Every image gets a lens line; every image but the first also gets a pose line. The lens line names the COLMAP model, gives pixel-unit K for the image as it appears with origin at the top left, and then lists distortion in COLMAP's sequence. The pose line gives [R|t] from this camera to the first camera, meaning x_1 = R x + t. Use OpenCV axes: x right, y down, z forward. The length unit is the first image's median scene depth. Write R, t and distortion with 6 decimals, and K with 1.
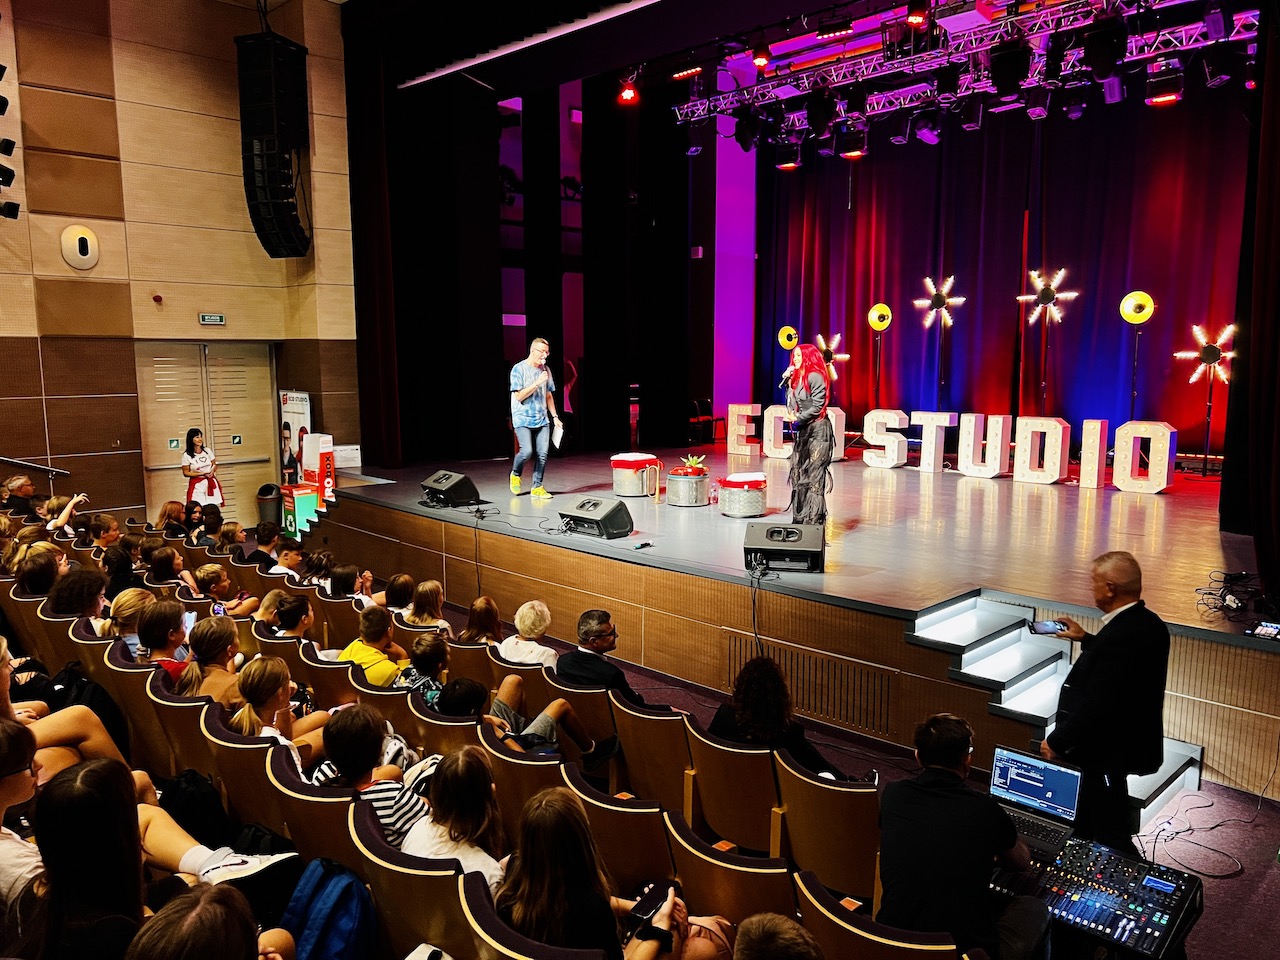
lens RADIAL K [[961.2, 0, 644.9], [0, 961.2, 487.2], [0, 0, 1]] dist [0.046975, -0.089982]
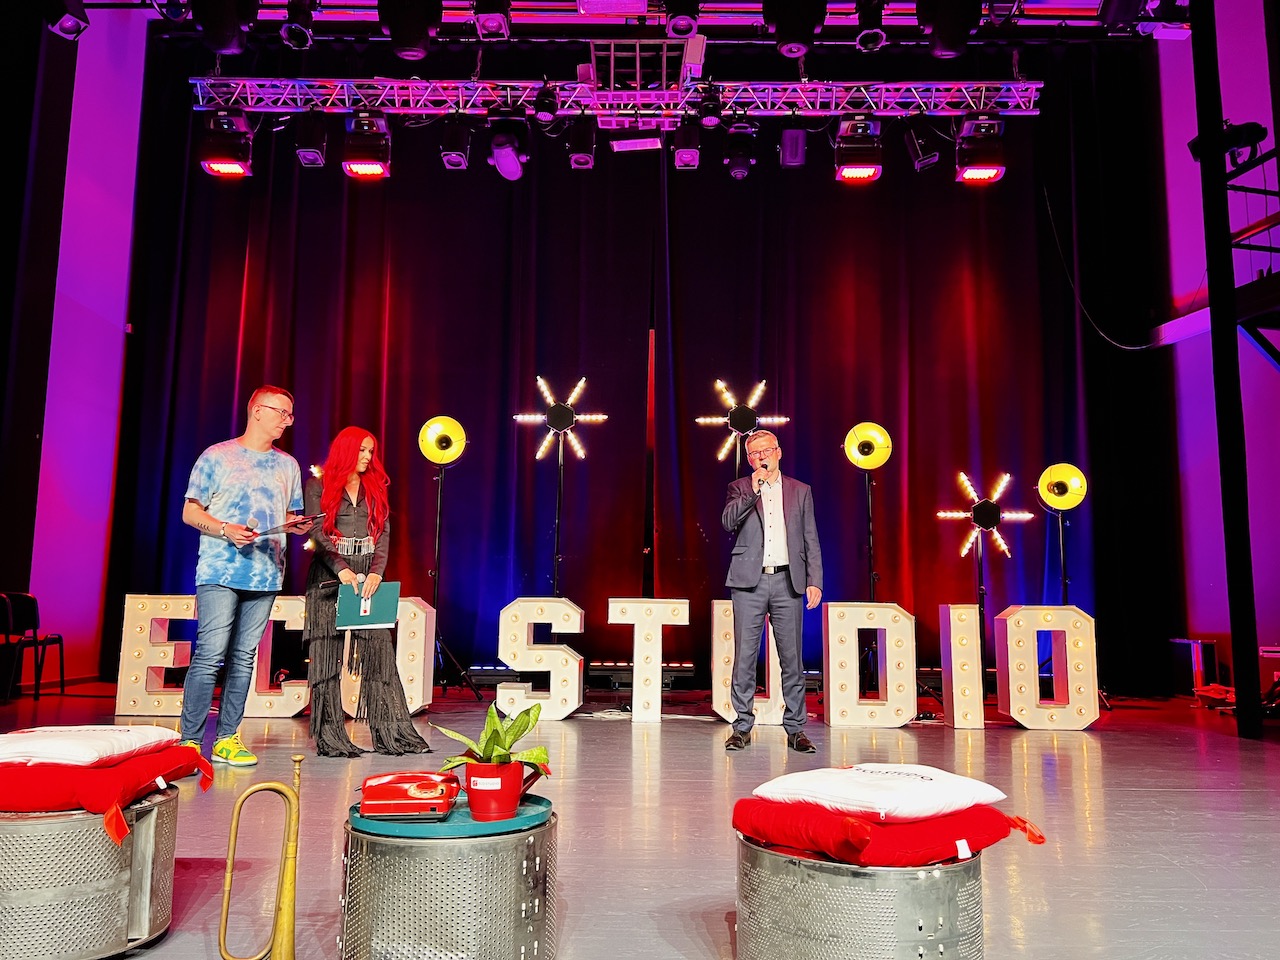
lens RADIAL K [[961.2, 0, 644.9], [0, 961.2, 487.2], [0, 0, 1]] dist [0.046975, -0.089982]
pose [[0.711432, 0.102728, 0.695206, -0.052752], [0.086390, 0.968971, -0.231588, -0.018001], [-0.697424, 0.224818, 0.680482, 0.627360]]
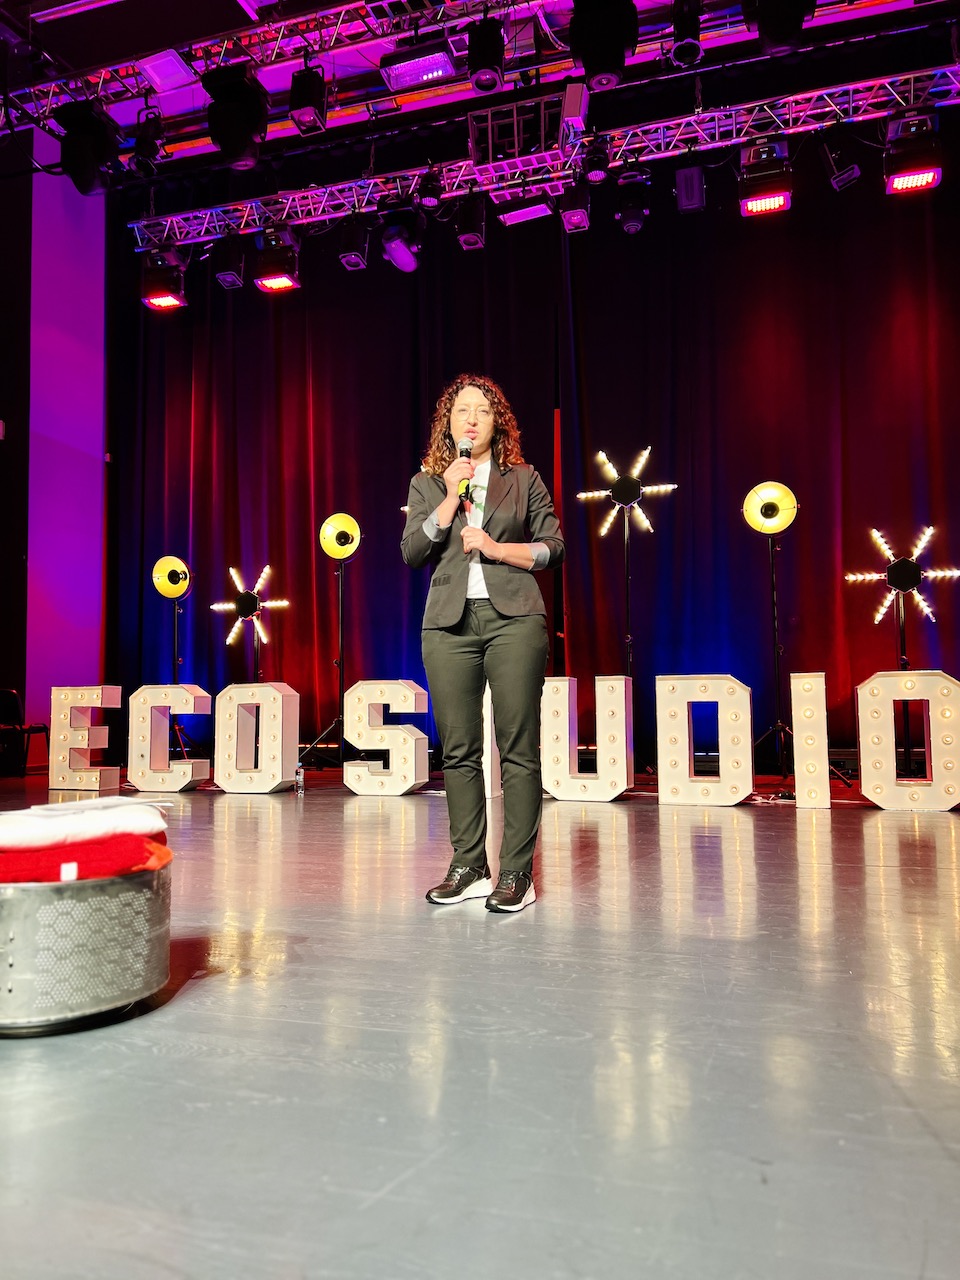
lens RADIAL K [[995.3, 0, 471.4], [0, 995.3, 639.9], [0, 0, 1]] dist [0.003886, -0.009063]
pose [[0.894593, 0.017023, 0.446558, 0.058402], [0.073075, 0.980251, -0.183760, -0.002266], [-0.440867, 0.197022, 0.875682, 0.518238]]
